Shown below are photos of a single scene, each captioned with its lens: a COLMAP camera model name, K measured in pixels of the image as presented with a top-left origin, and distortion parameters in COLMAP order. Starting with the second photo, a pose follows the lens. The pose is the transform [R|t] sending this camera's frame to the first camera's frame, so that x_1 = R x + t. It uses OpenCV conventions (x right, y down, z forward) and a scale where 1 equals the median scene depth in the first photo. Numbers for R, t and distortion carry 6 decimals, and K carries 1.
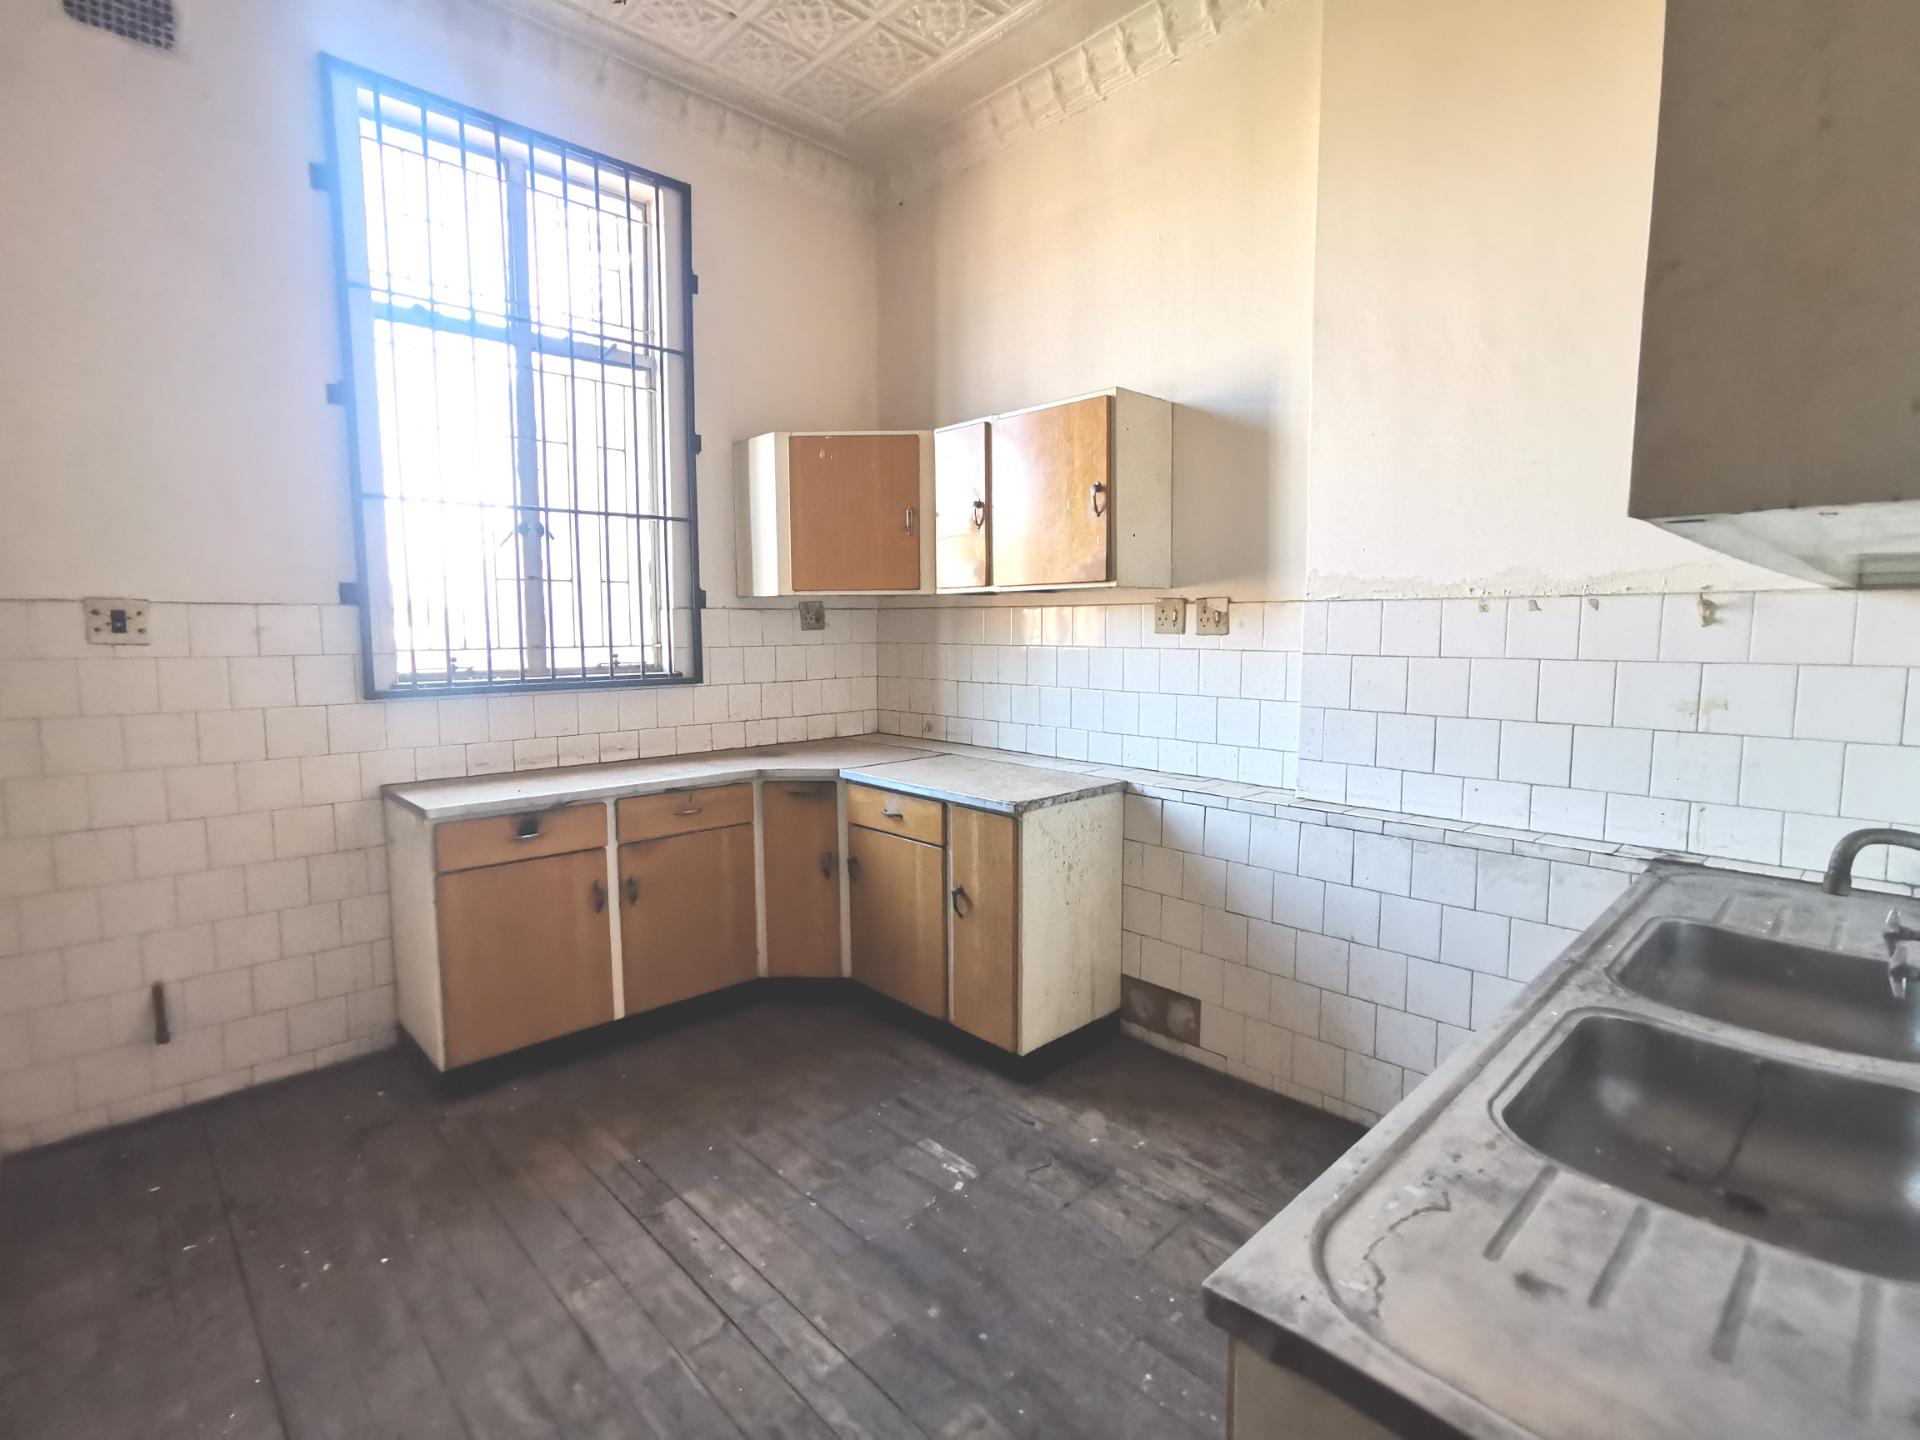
lens RADIAL K [[934.9, 0, 967.0], [0, 934.9, 706.4], [0, 0, 1]] dist [-0.021781, 0.018893]
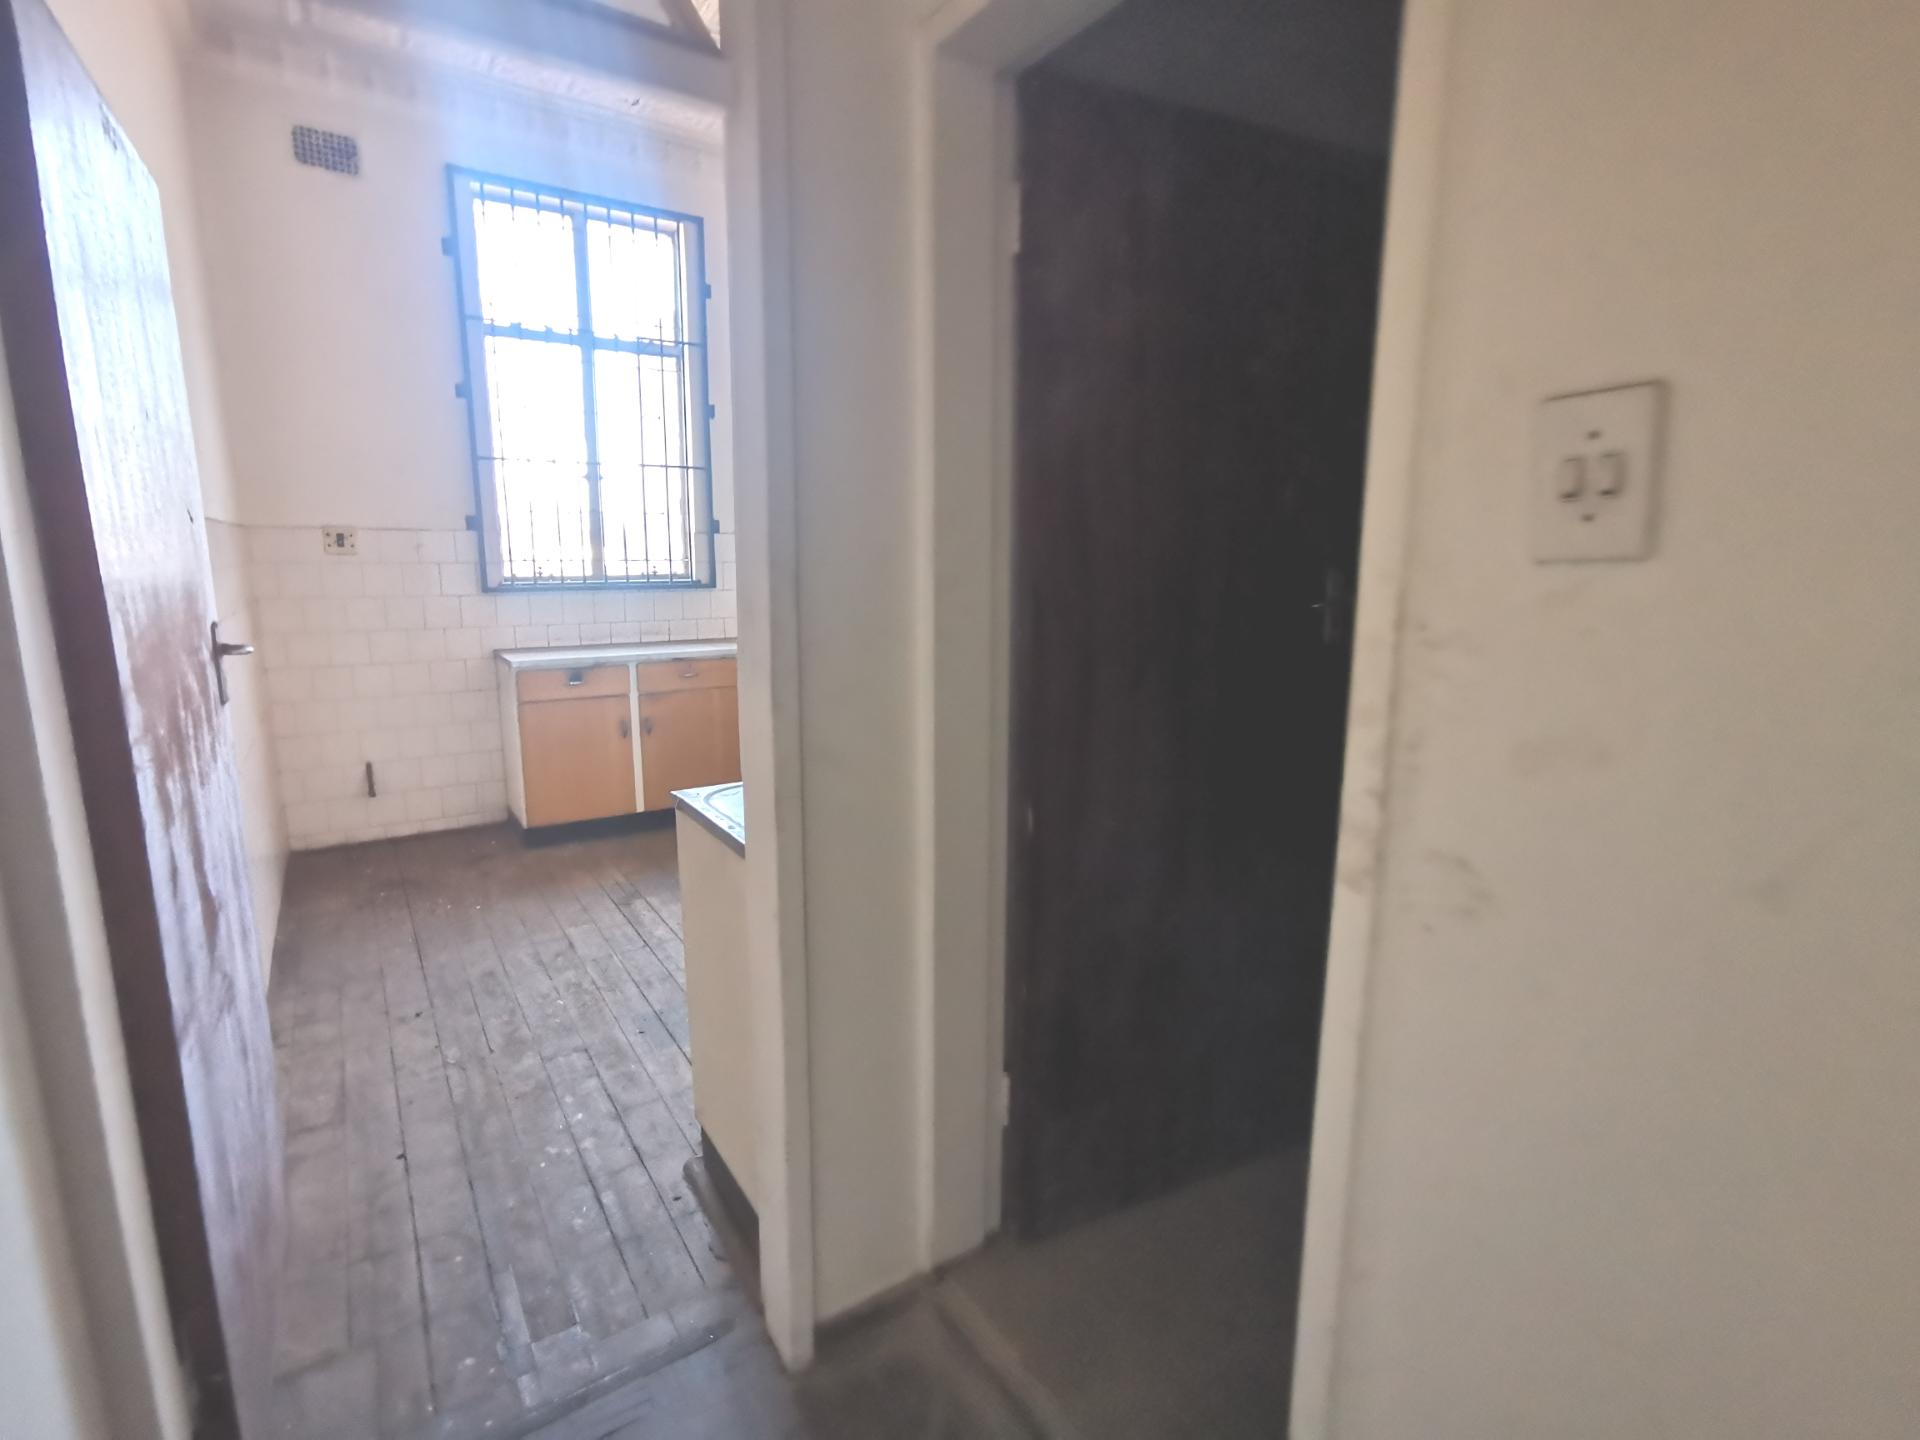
lens RADIAL K [[934.9, 0, 963.8], [0, 934.9, 712.0], [0, 0, 1]] dist [-0.021781, 0.018893]
pose [[0.985284, 0.043180, -0.165380, 0.402479], [-0.027890, 0.995211, 0.093684, 0.022211], [0.168633, -0.087693, 0.981770, -0.396147]]
